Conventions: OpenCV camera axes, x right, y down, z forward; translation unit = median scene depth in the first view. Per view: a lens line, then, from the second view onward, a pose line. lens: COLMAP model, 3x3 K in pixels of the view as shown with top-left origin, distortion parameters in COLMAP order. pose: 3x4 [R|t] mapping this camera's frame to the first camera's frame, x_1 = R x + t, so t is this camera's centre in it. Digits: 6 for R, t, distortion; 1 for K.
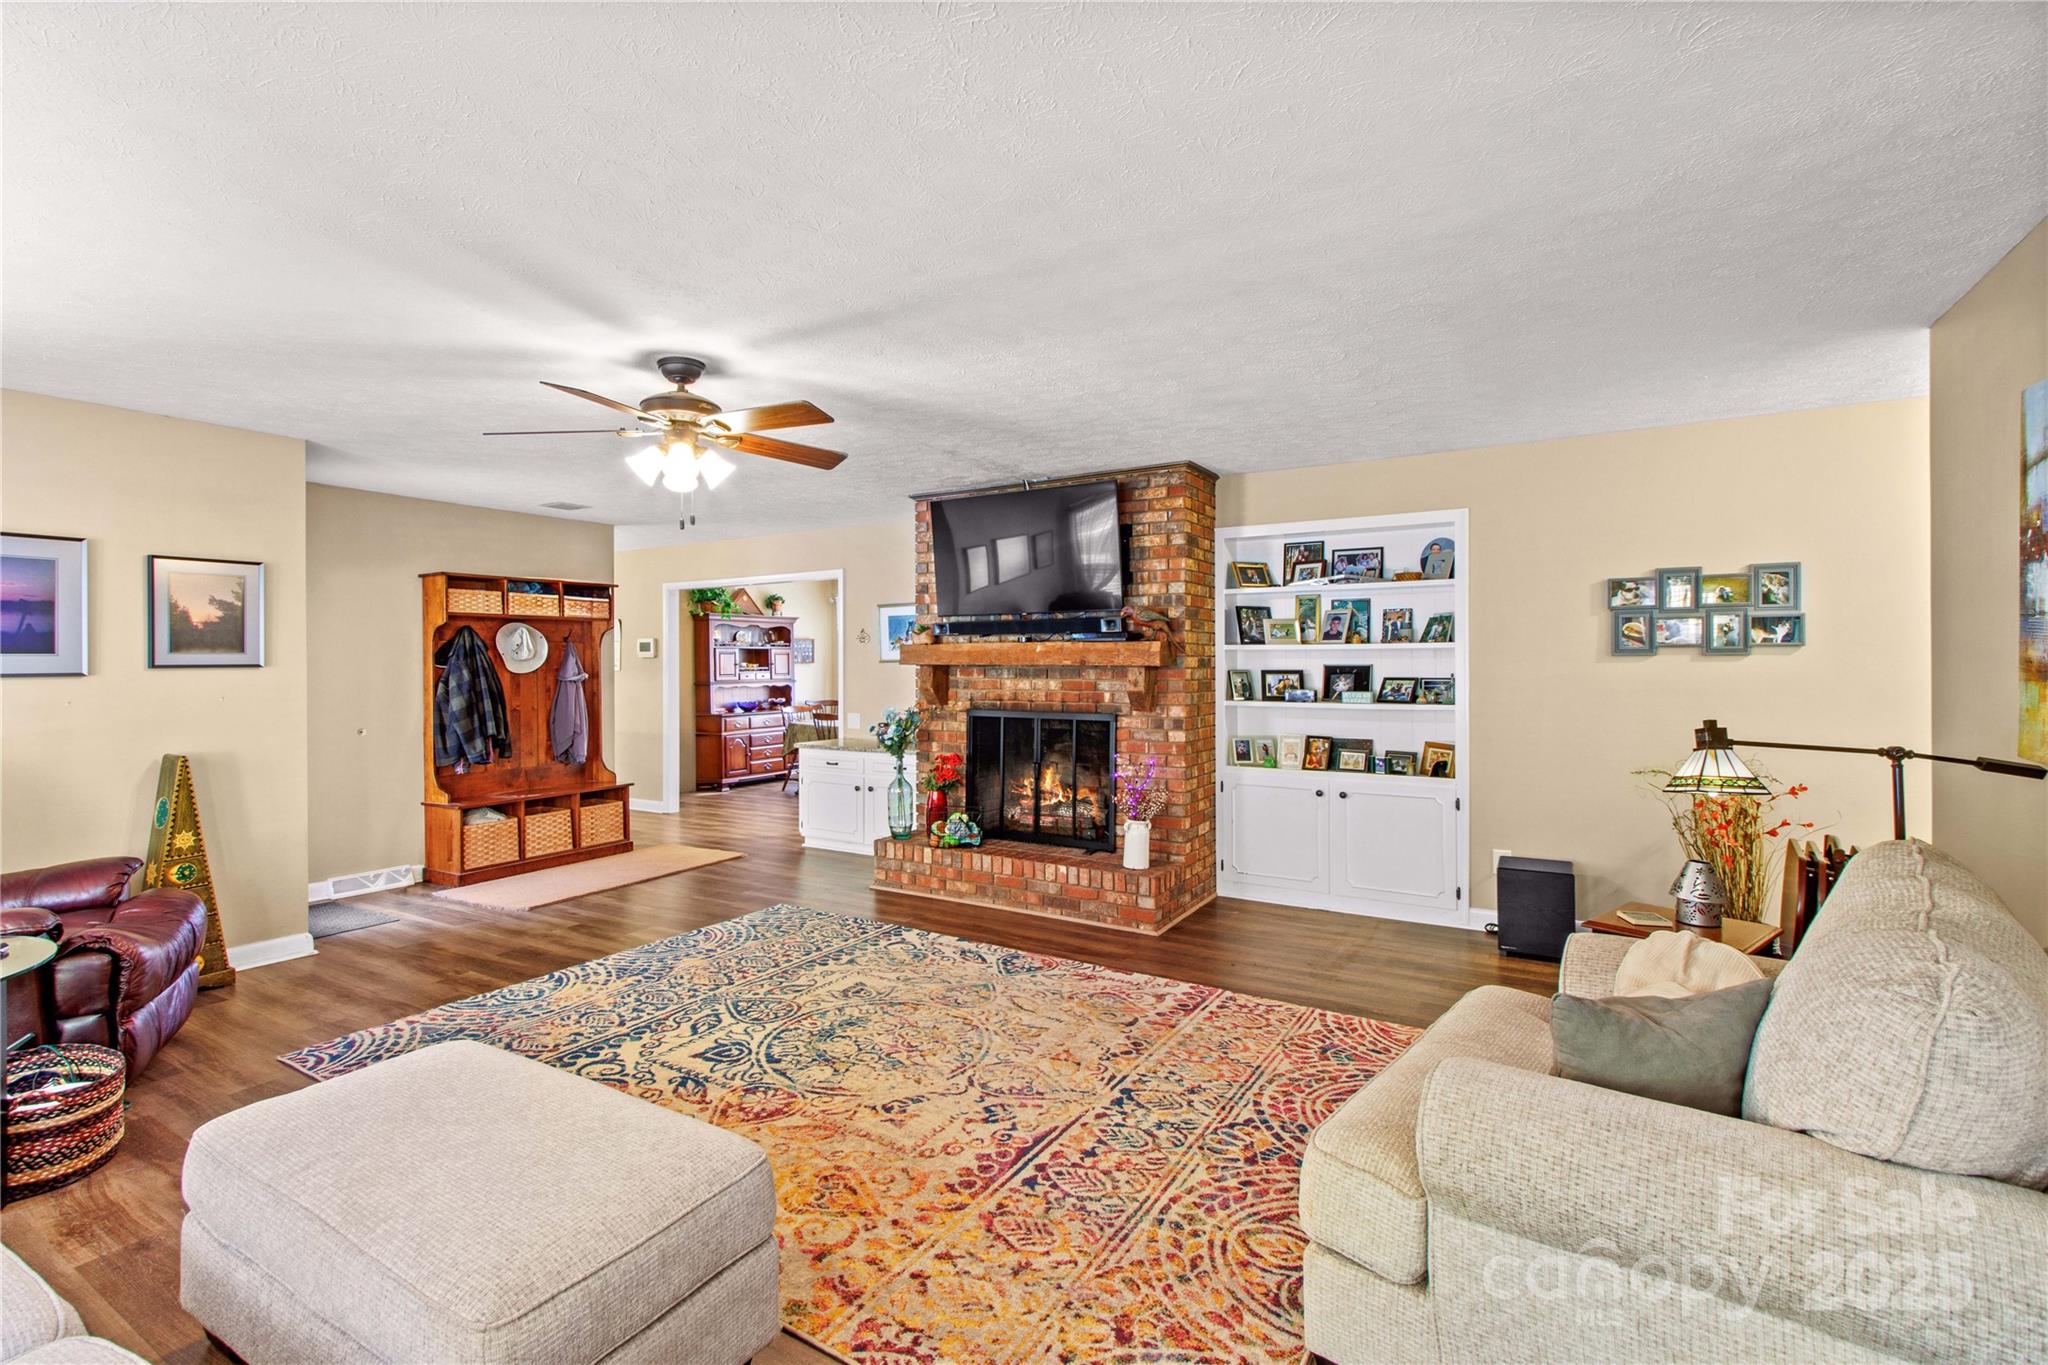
lens RADIAL K [[956.4, 0, 984.0], [0, 956.4, 654.4], [0, 0, 1]] dist [0.008717, 0.000015]
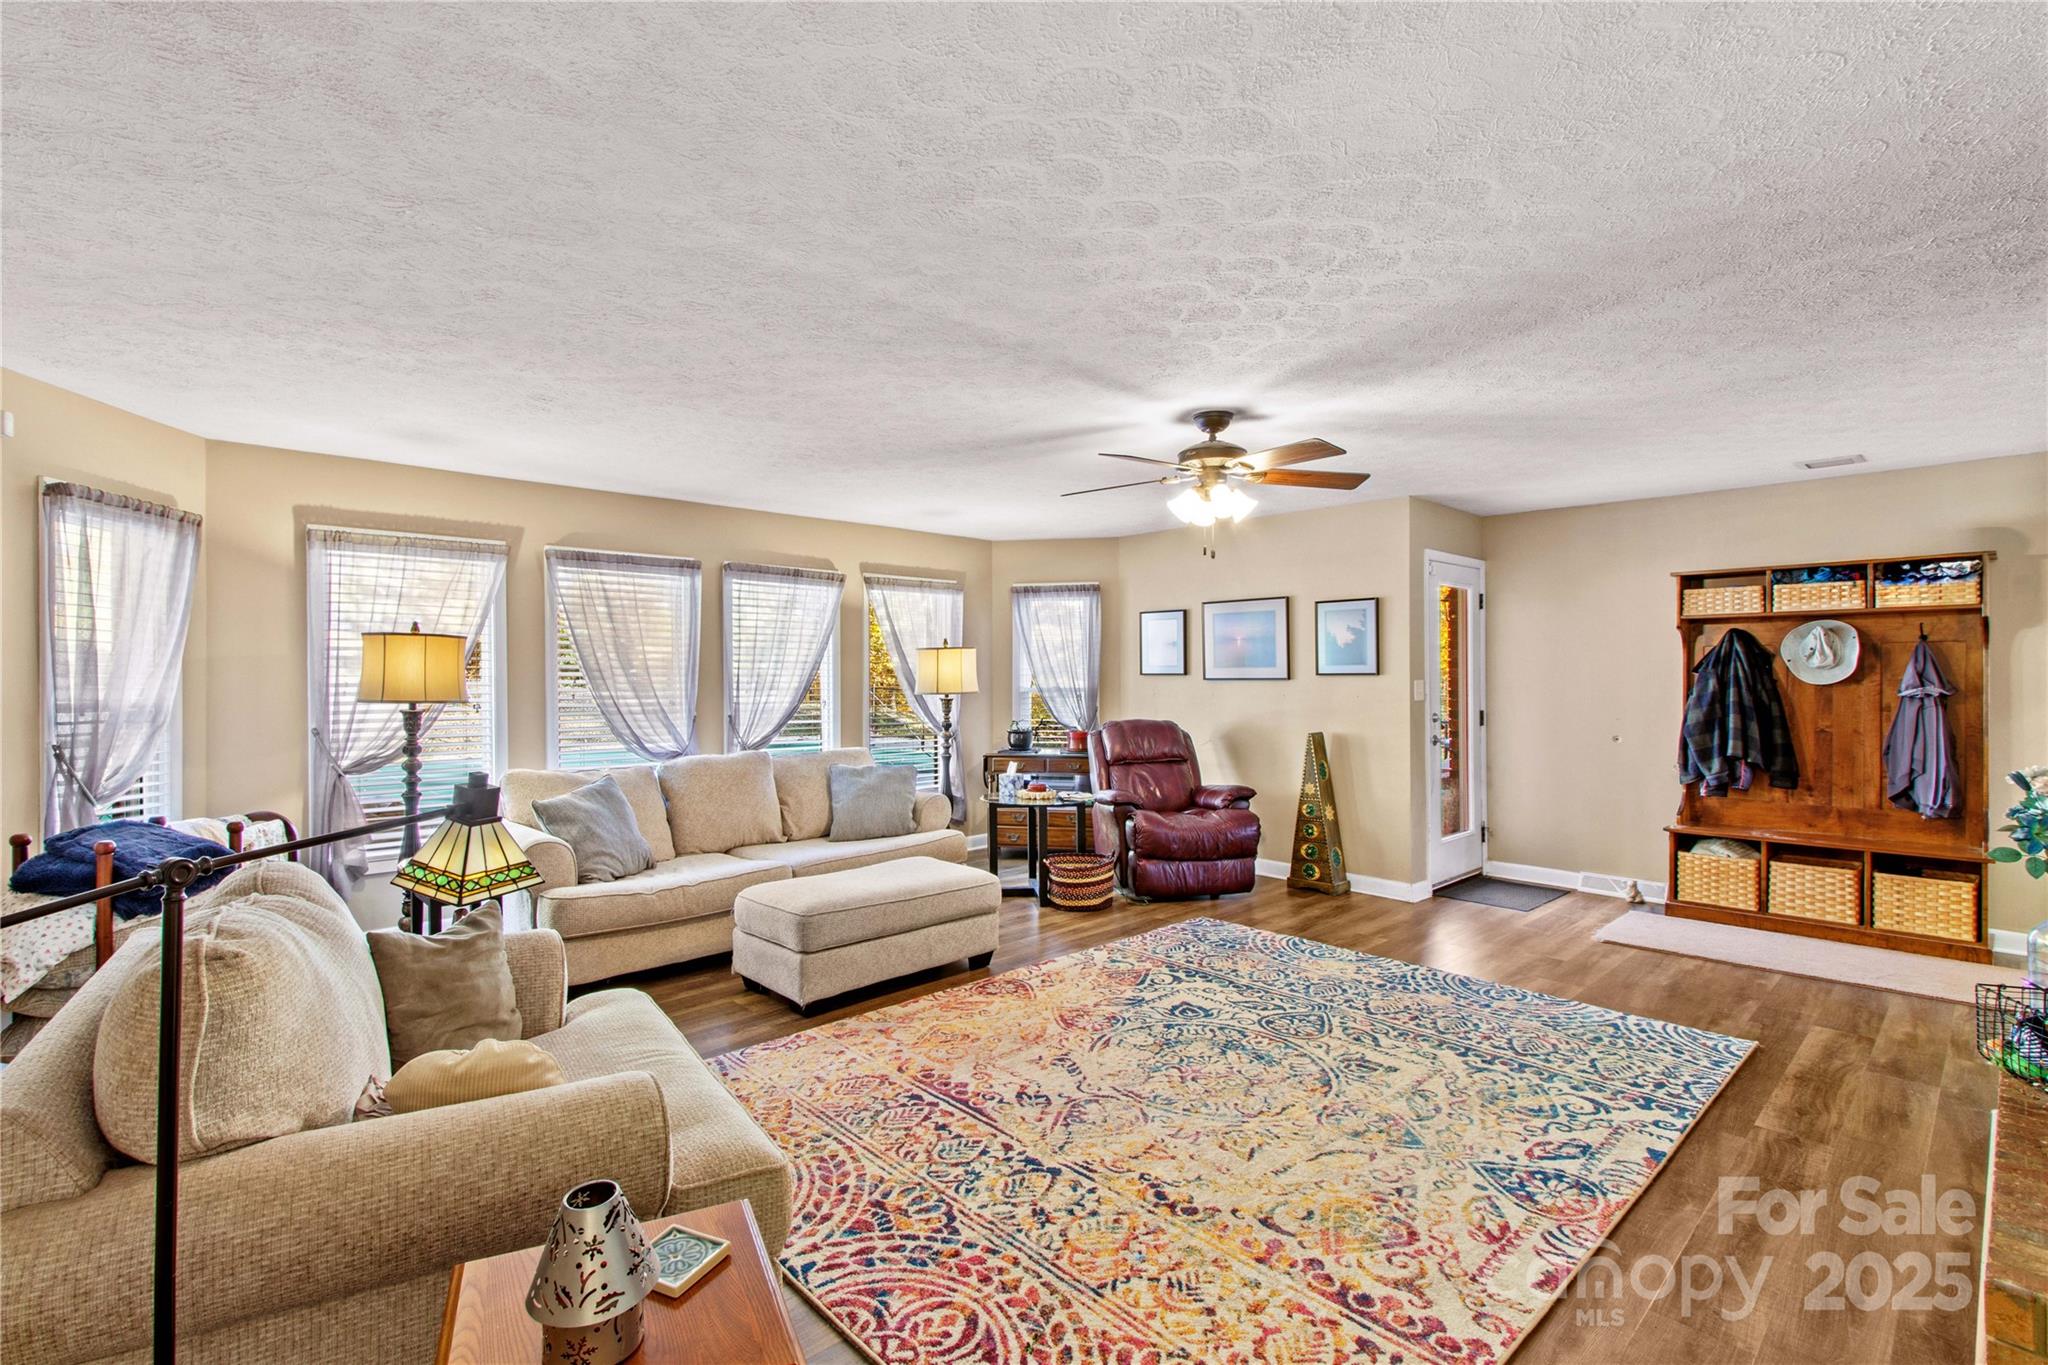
lens RADIAL K [[936.0, 0, 945.9], [0, 936.0, 680.9], [0, 0, 1]] dist [-0.001514, -0.000316]
pose [[-0.290500, 0.012696, -0.956791, 0.737422], [0.010445, 0.999894, 0.010097, 0.001616], [0.956818, -0.007060, -0.290602, 0.867691]]
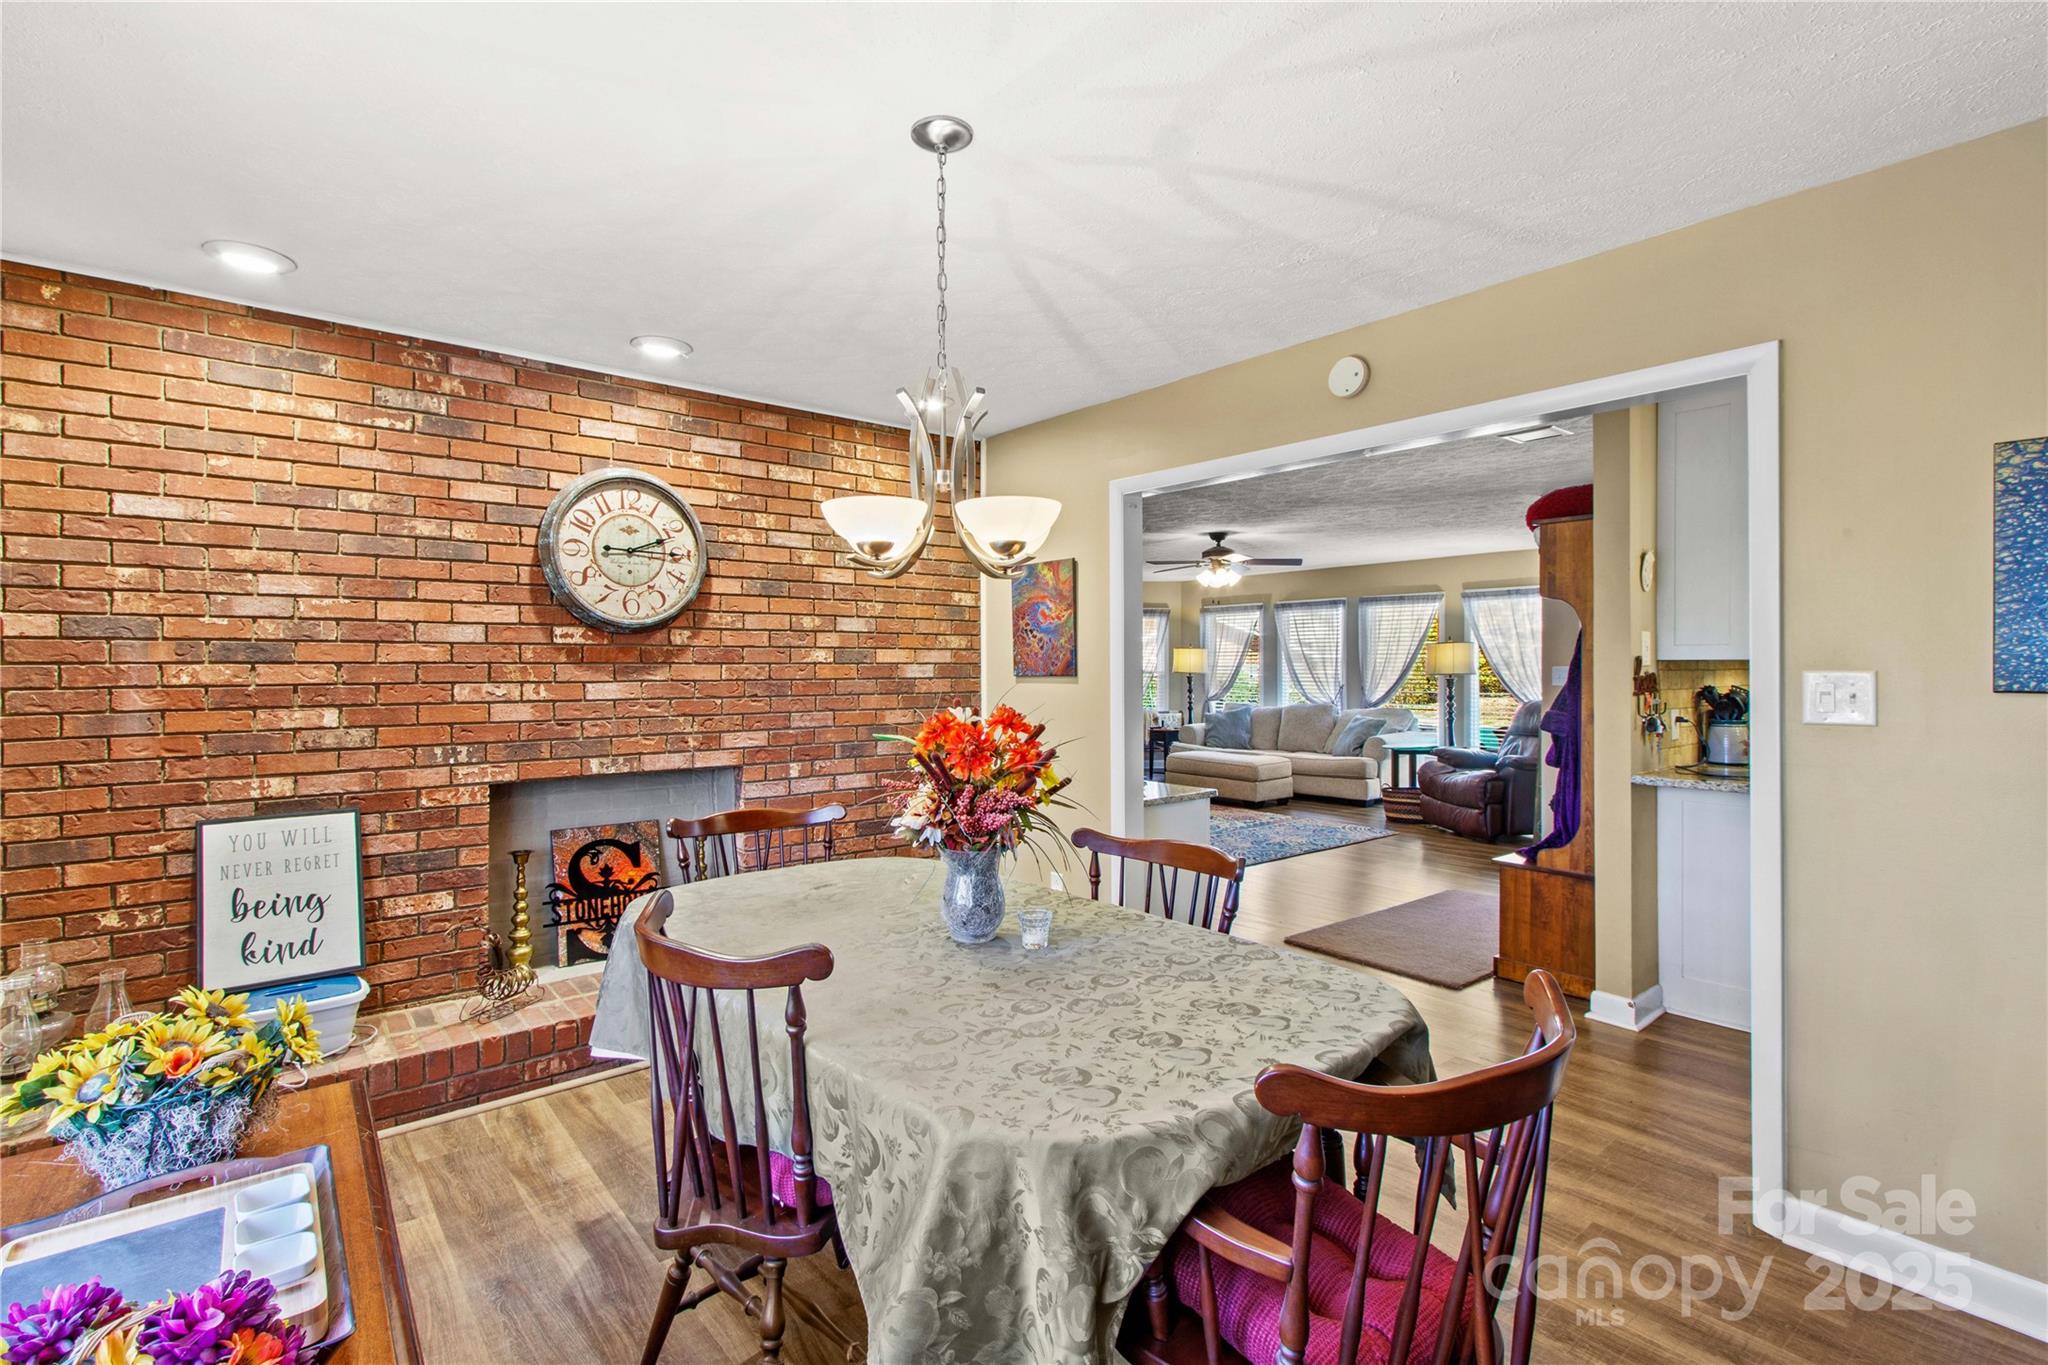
lens RADIAL K [[933.0, 0, 973.5], [0, 933.0, 667.6], [0, 0, 1]] dist [0.003625, -0.000055]
pose [[-0.943989, 0.006103, 0.329920, -0.422400], [0.004499, 0.999974, -0.005623, 0.027768], [-0.329946, -0.003824, -0.943992, 2.860280]]
